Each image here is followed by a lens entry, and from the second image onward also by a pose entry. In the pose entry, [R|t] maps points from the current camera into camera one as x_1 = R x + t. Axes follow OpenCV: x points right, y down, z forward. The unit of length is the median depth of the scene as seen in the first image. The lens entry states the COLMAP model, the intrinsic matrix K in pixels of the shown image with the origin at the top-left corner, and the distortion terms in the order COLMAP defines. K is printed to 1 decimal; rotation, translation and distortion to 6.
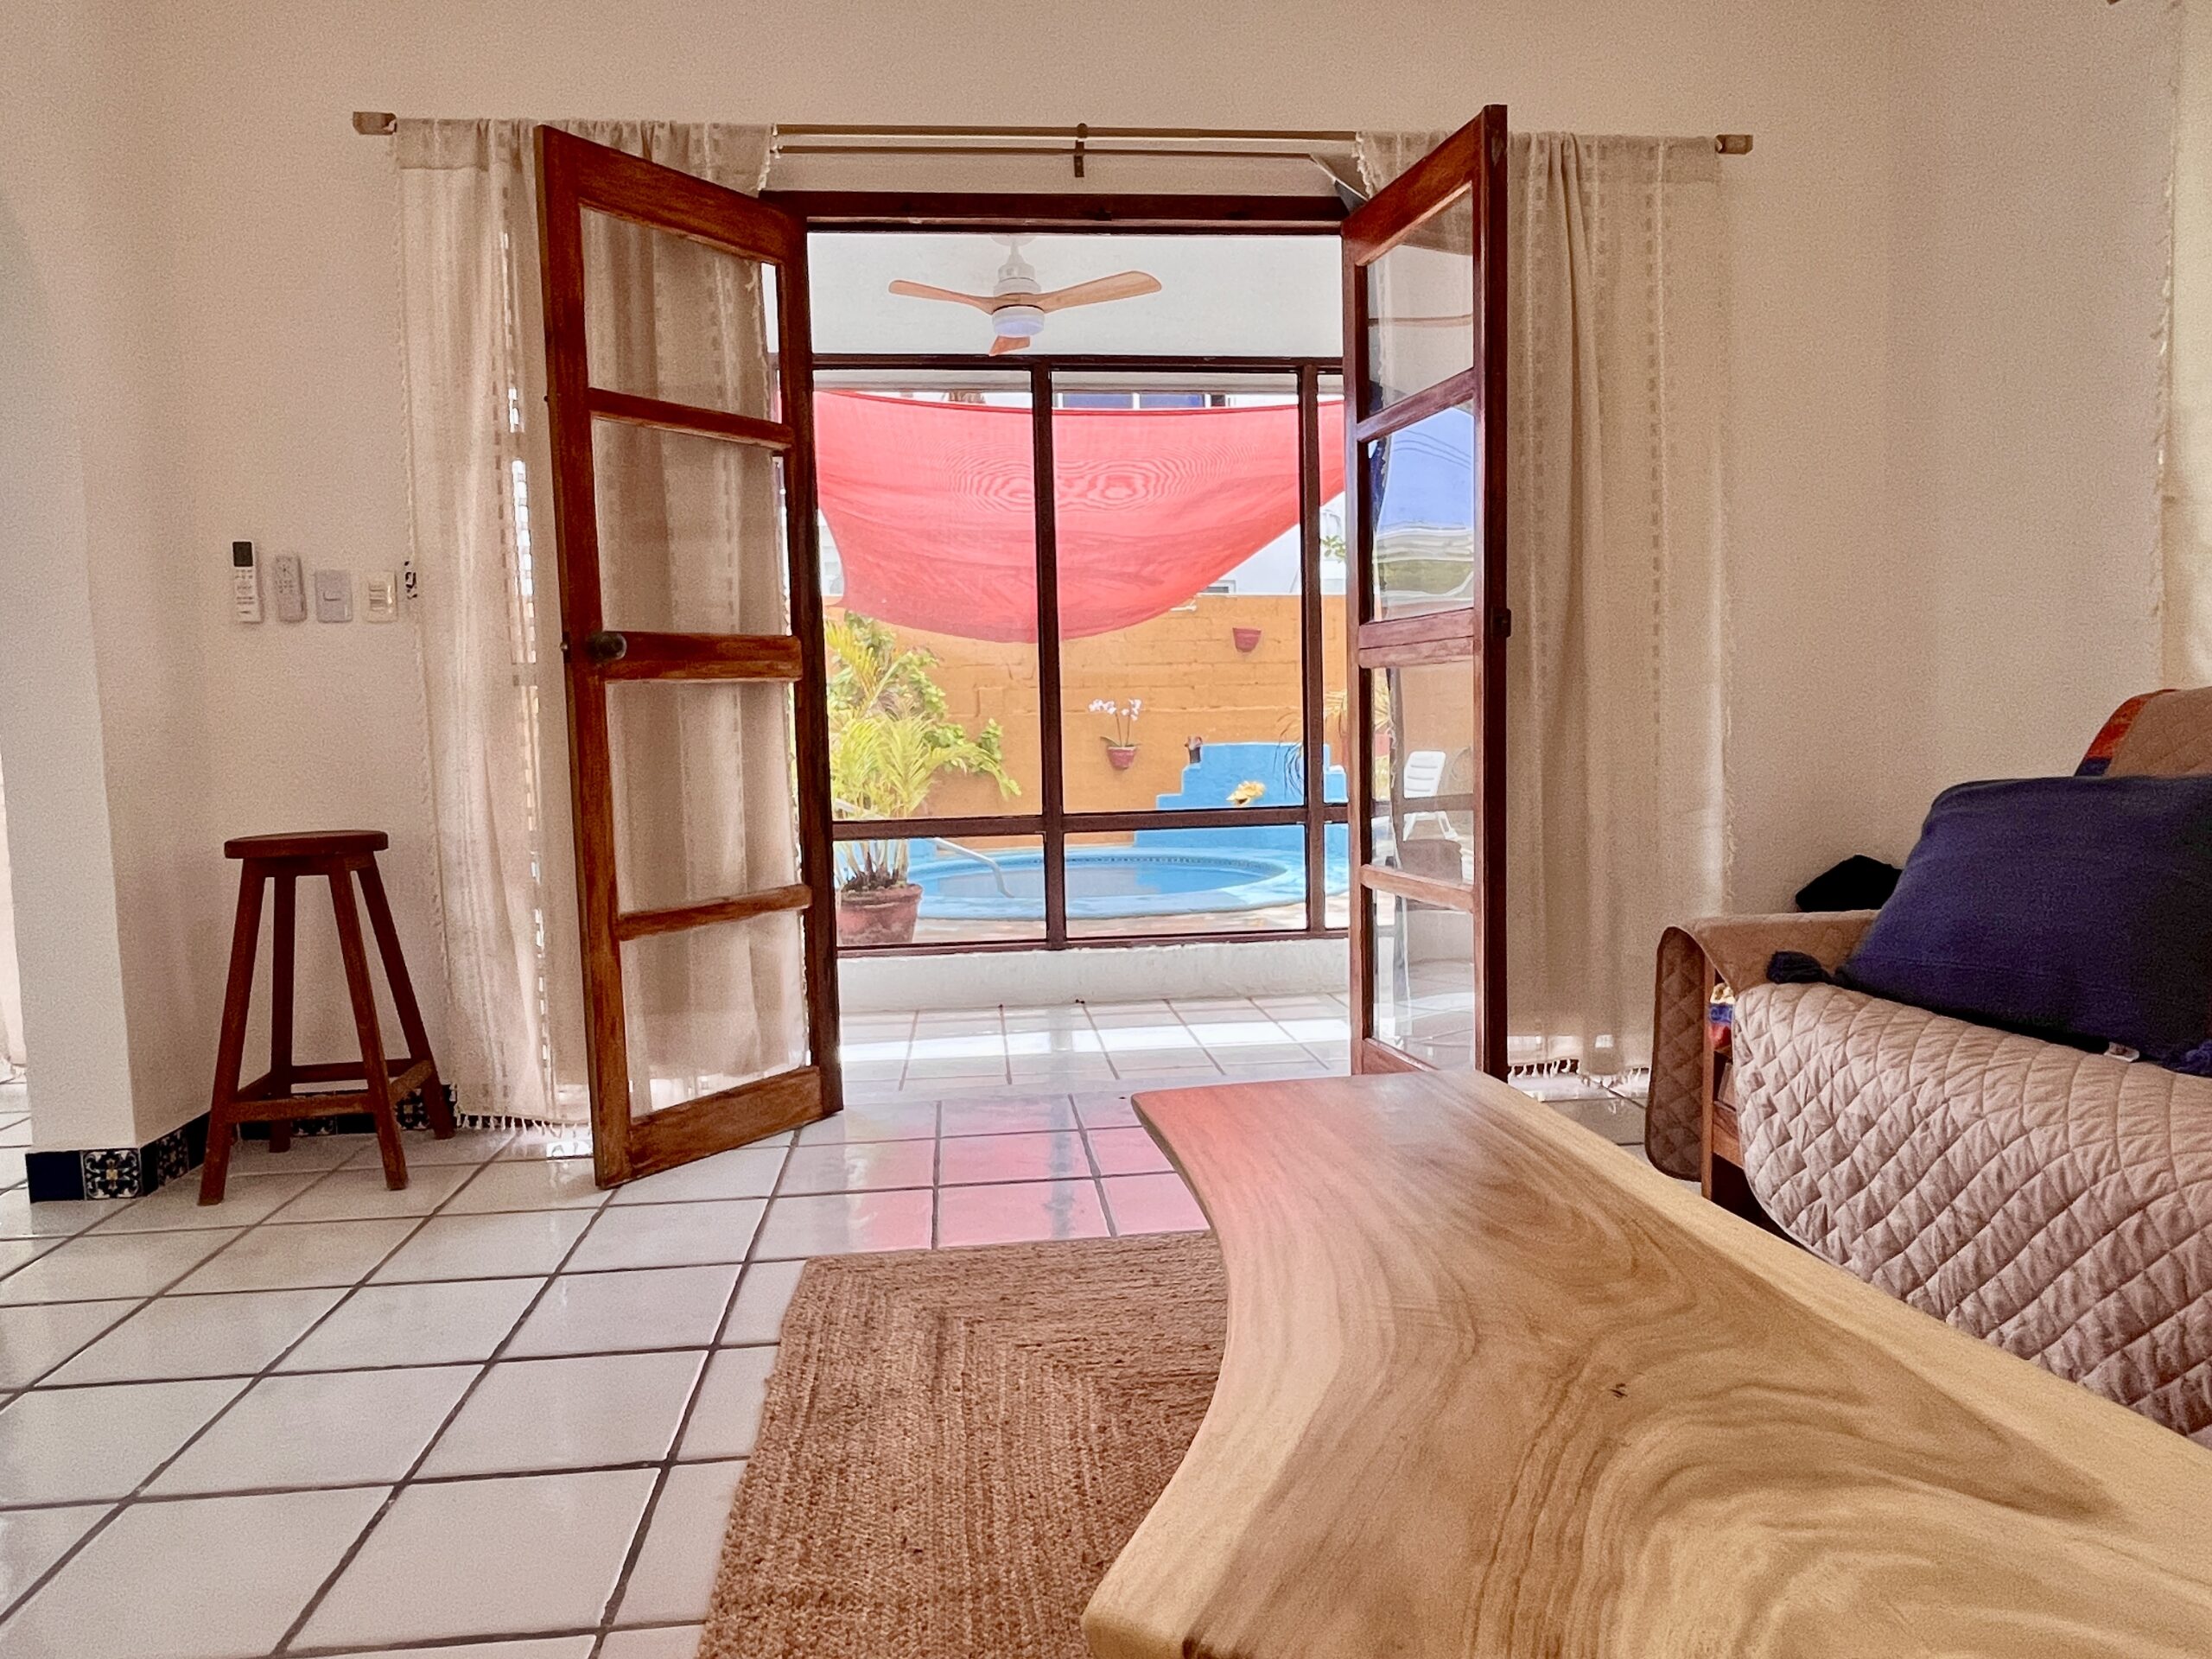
lens RADIAL K [[1357.9, 0, 1094.8], [0, 1357.9, 828.5], [0, 0, 1]] dist [0.004570, -0.003109]
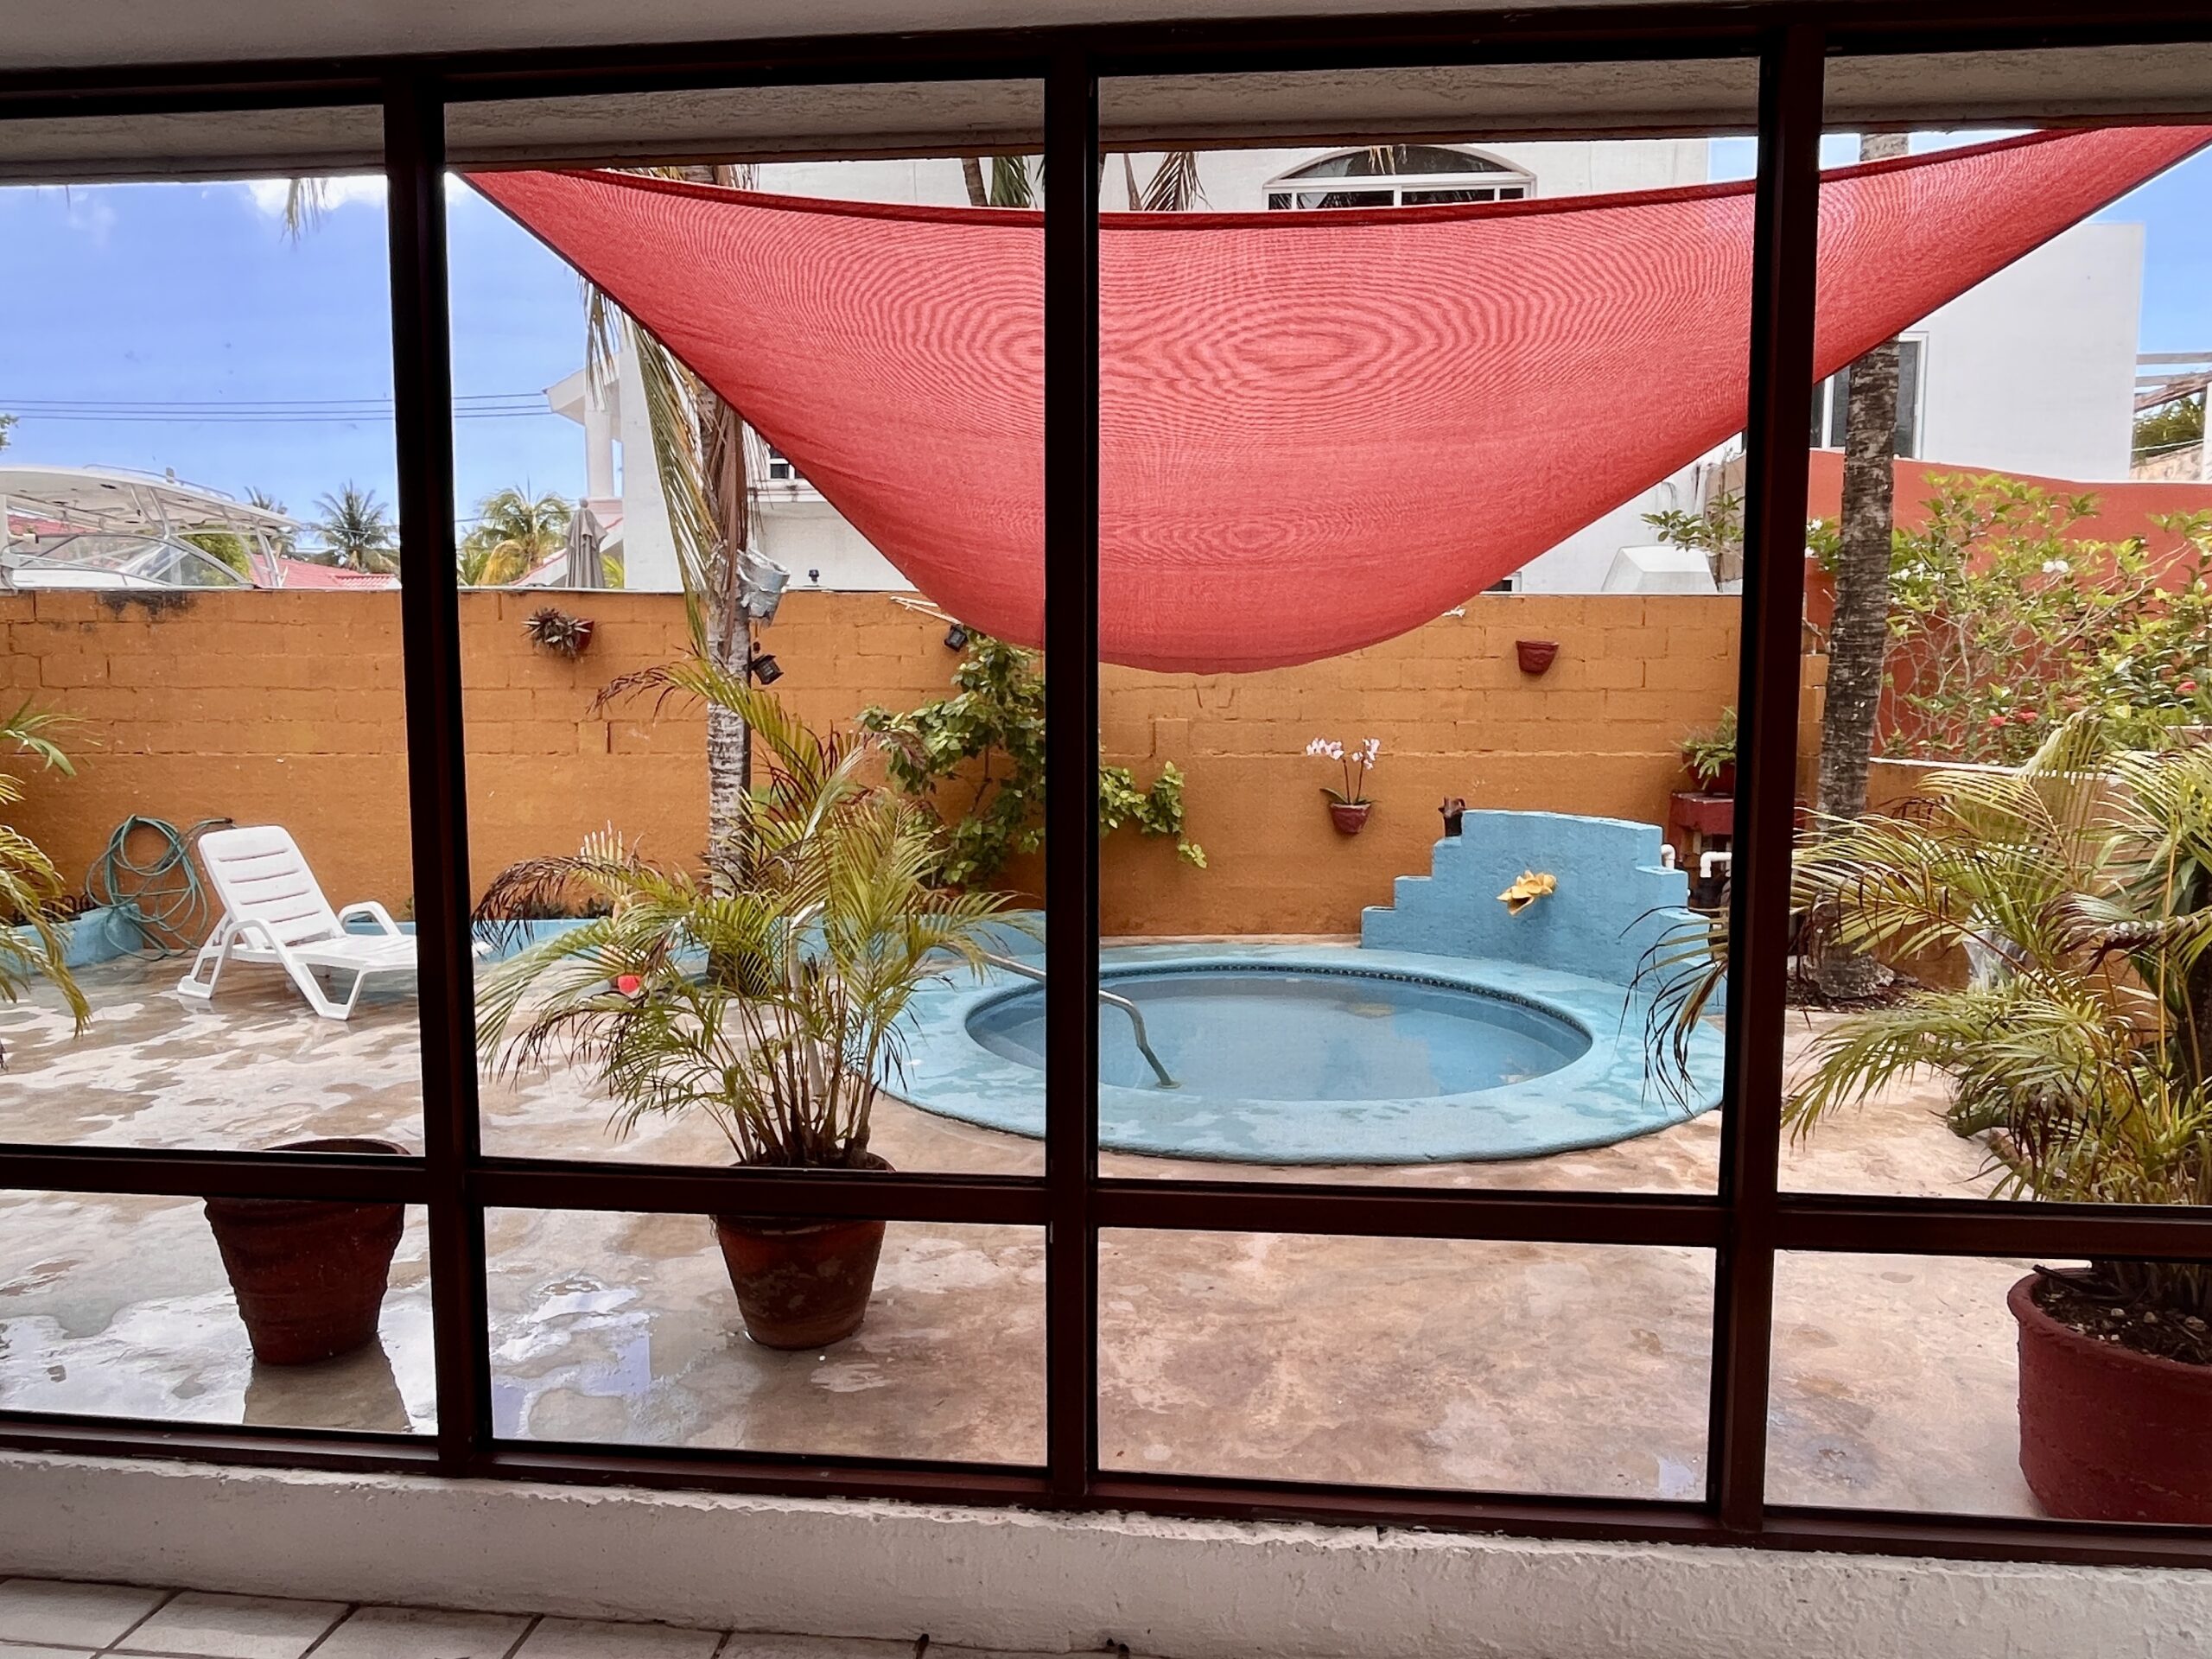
lens RADIAL K [[1357.9, 0, 1094.8], [0, 1357.9, 828.5], [0, 0, 1]] dist [0.004570, -0.003109]
pose [[0.981812, 0.041481, -0.185270, 0.021570], [-0.037736, 0.999007, 0.023694, -0.061087], [0.186068, -0.016272, 0.982402, 0.271313]]
